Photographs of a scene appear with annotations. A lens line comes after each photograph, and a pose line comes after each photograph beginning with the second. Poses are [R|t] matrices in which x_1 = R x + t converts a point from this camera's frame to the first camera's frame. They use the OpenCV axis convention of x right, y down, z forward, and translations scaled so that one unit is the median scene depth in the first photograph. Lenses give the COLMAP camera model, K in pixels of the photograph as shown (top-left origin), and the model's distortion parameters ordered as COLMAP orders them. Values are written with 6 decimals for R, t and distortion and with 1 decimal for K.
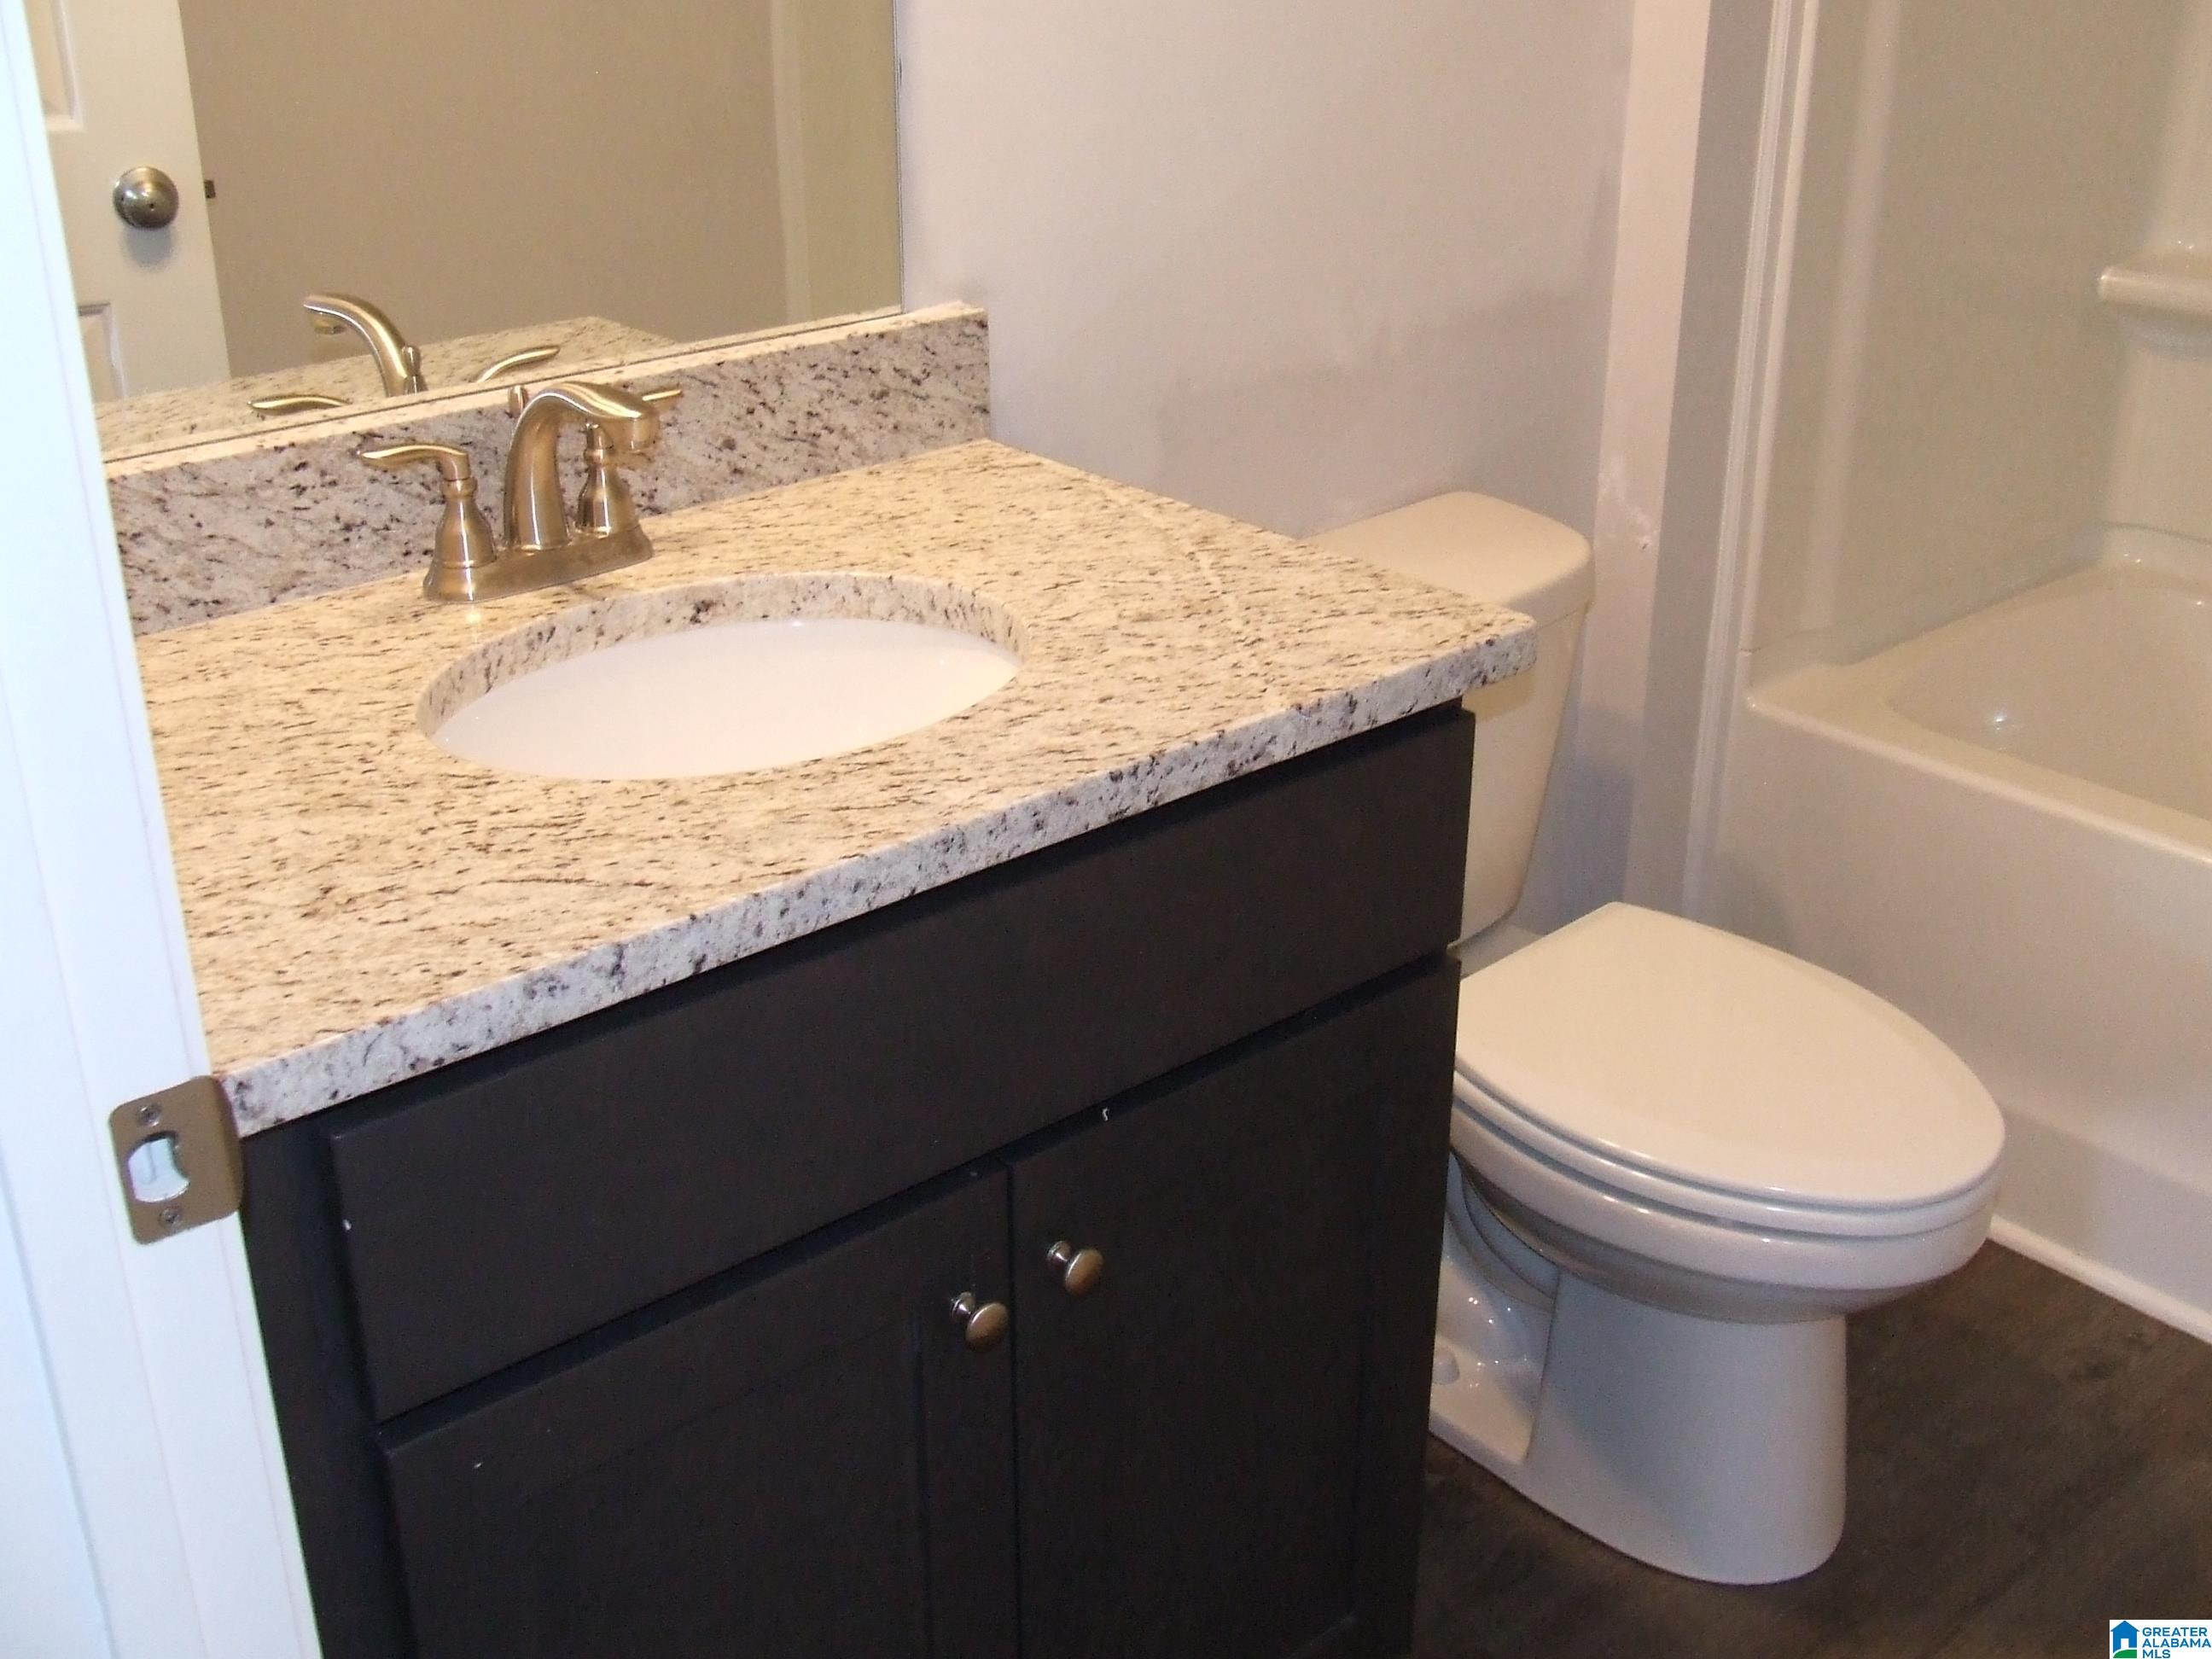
lens RADIAL K [[2435.4, 0, 1096.1], [0, 2435.4, 825.5], [0, 0, 1]] dist [-0.096258, 0.119201]
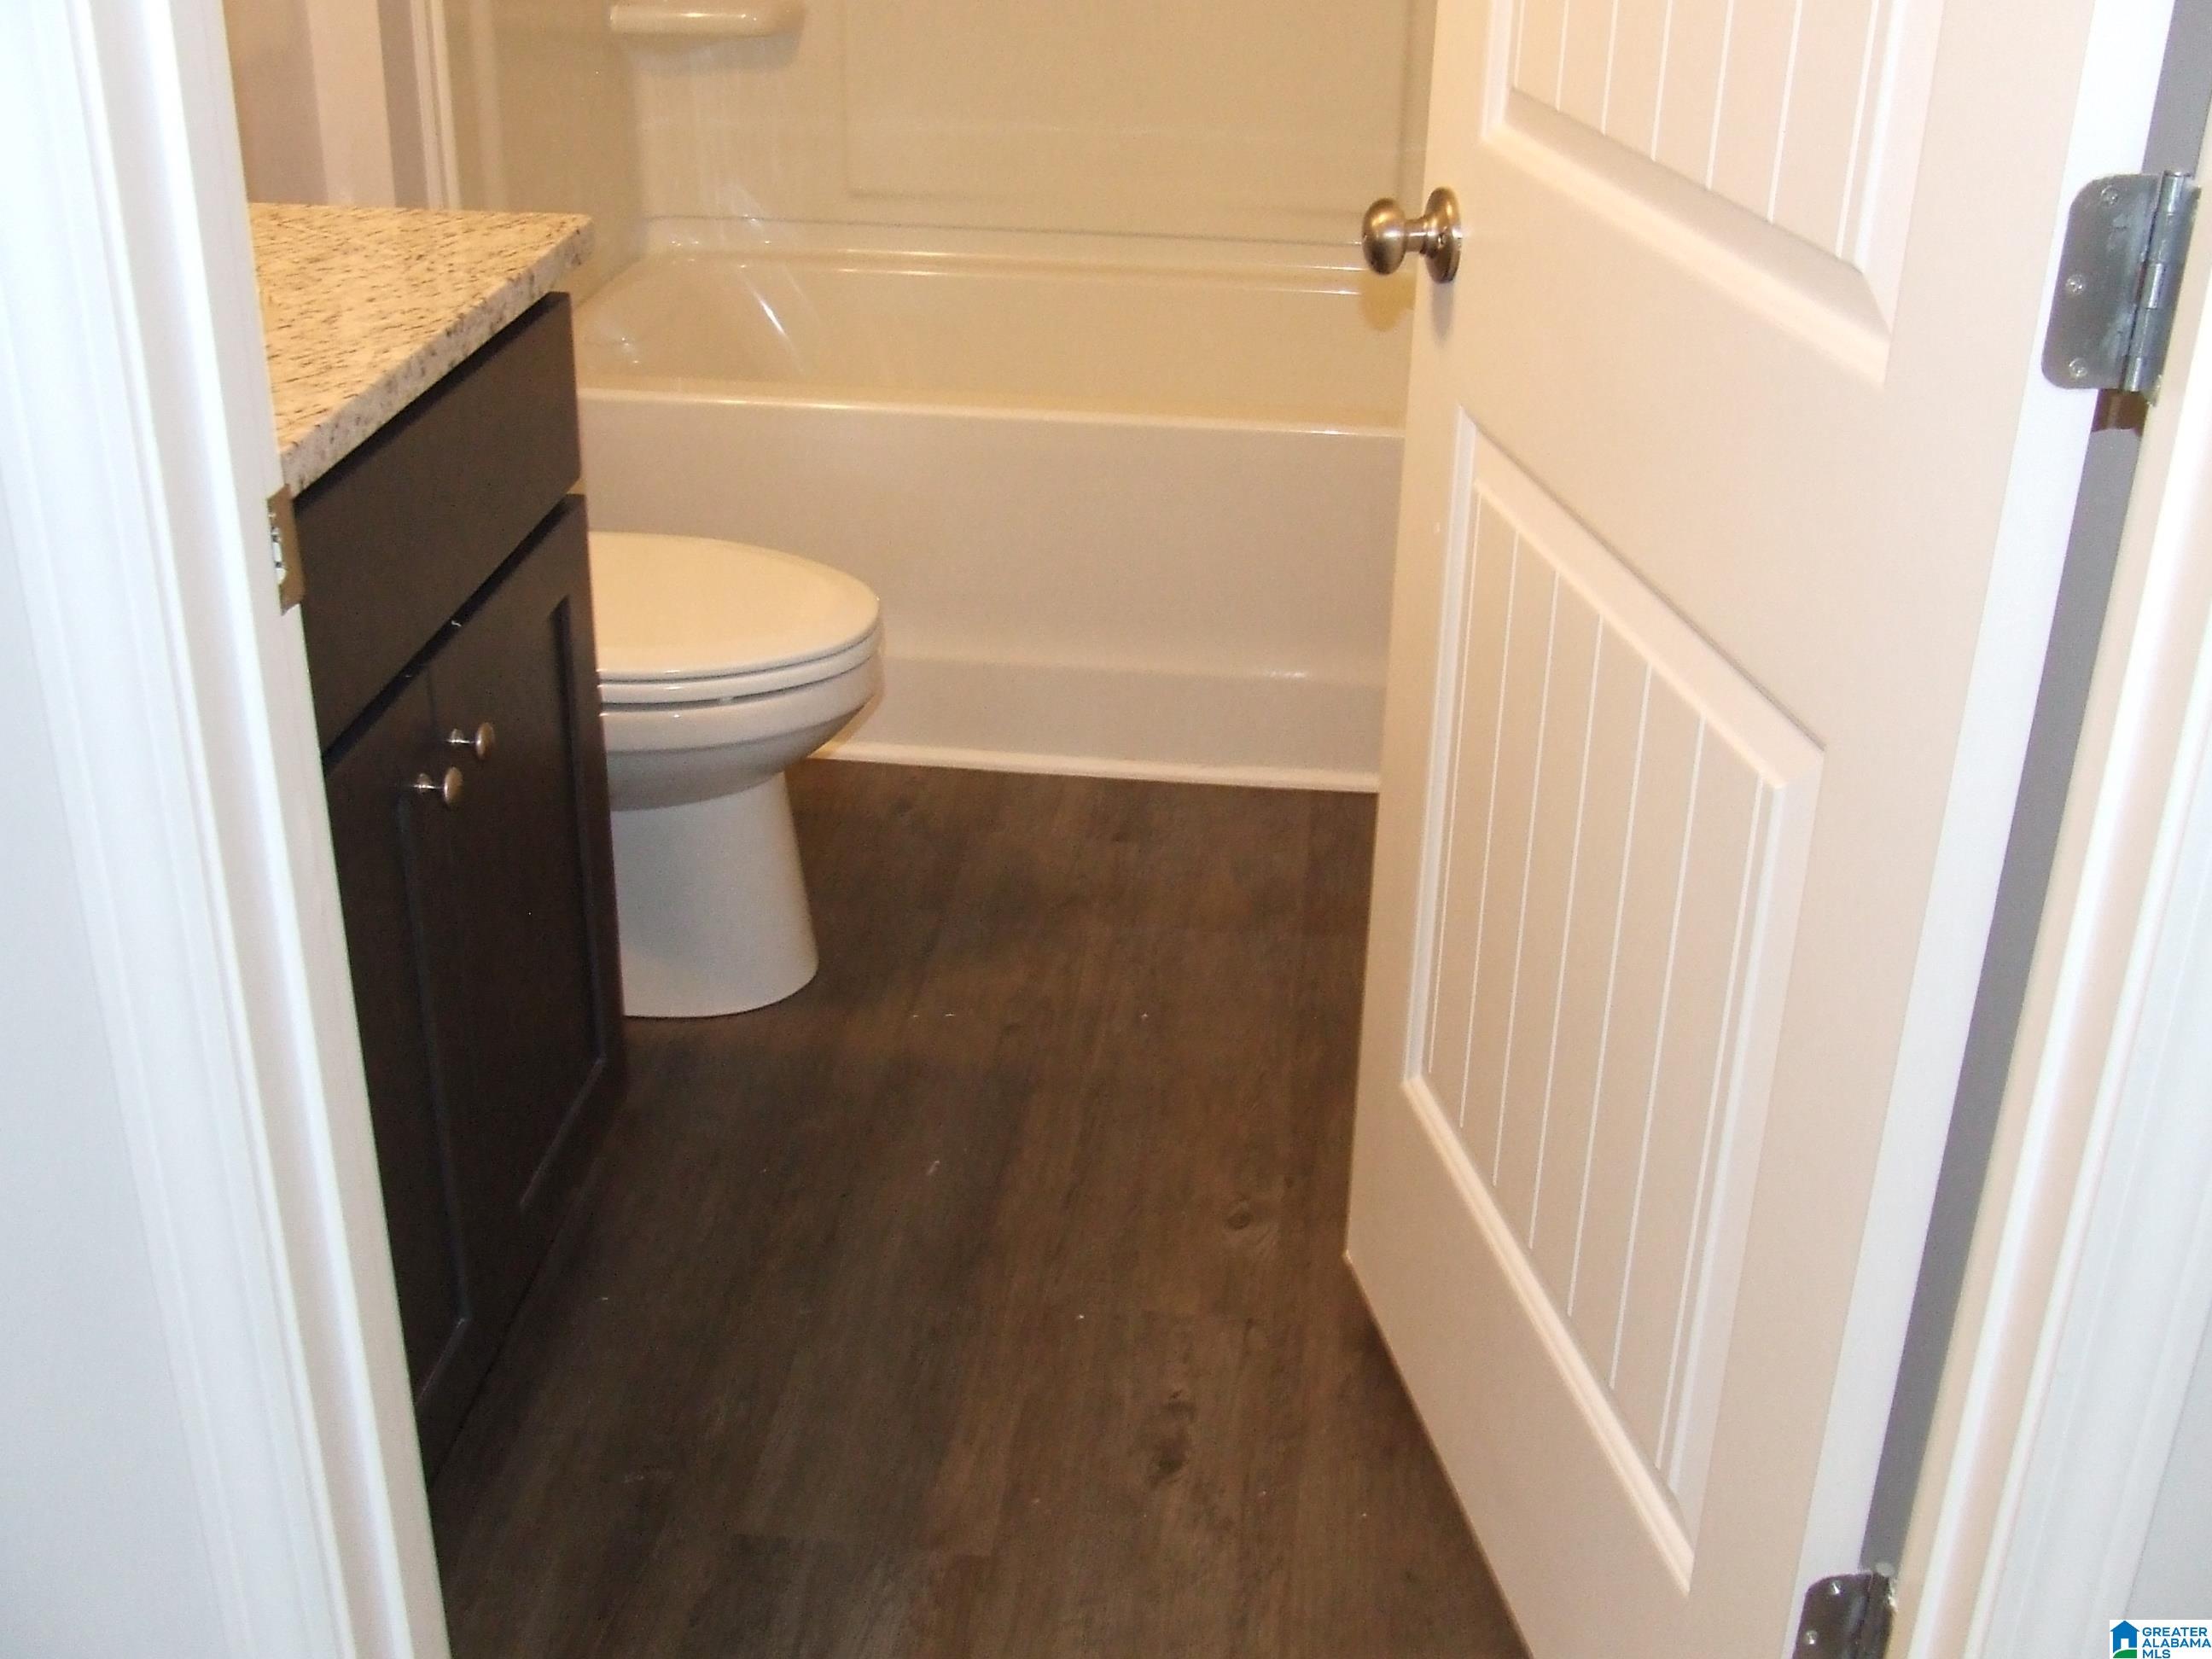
lens RADIAL K [[2435.4, 0, 1096.1], [0, 2435.4, 825.5], [0, 0, 1]] dist [-0.096258, 0.119201]
pose [[0.726423, -0.289534, 0.623281, -0.602269], [0.265271, 0.954767, 0.134352, 0.145455], [-0.633988, 0.067742, 0.770370, -0.188425]]
